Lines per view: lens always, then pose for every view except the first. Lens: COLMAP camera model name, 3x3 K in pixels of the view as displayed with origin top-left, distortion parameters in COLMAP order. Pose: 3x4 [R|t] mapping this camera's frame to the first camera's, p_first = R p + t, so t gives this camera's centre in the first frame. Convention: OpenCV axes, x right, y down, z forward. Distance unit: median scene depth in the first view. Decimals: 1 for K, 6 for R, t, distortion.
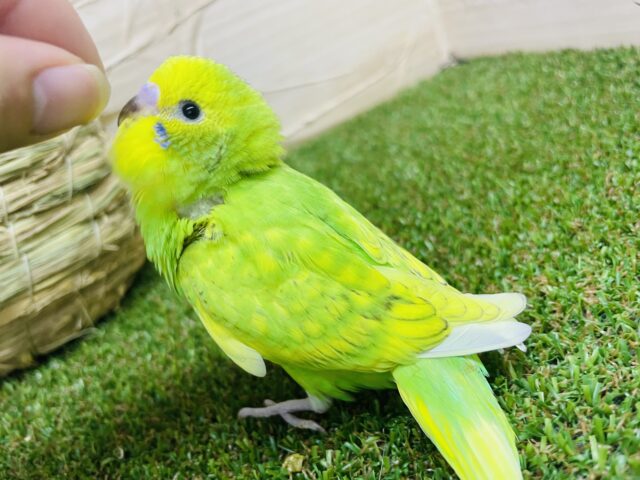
lens RADIAL K [[491.8, 0, 320.0], [0, 491.8, 240.0], [0, 0, 1]] dist [-0.000944, -0.071972]
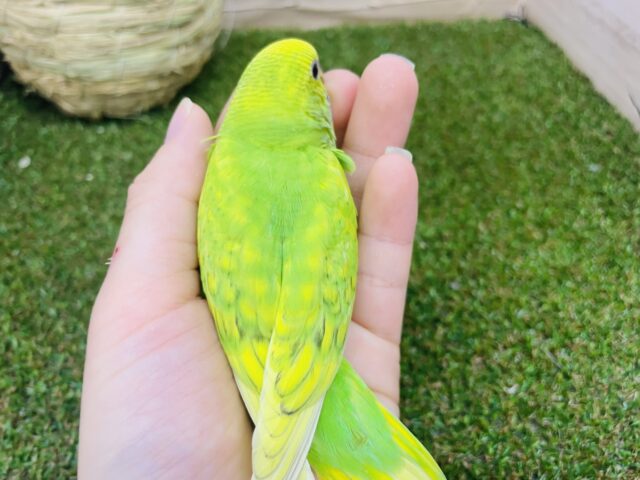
lens RADIAL K [[491.8, 0, 320.0], [0, 491.8, 240.0], [0, 0, 1]] dist [-0.000944, -0.071972]
pose [[0.875031, 0.468868, 0.120351, -0.026550], [-0.477693, 0.796180, 0.371359, -0.308394], [0.078297, -0.382441, 0.920657, -0.410525]]
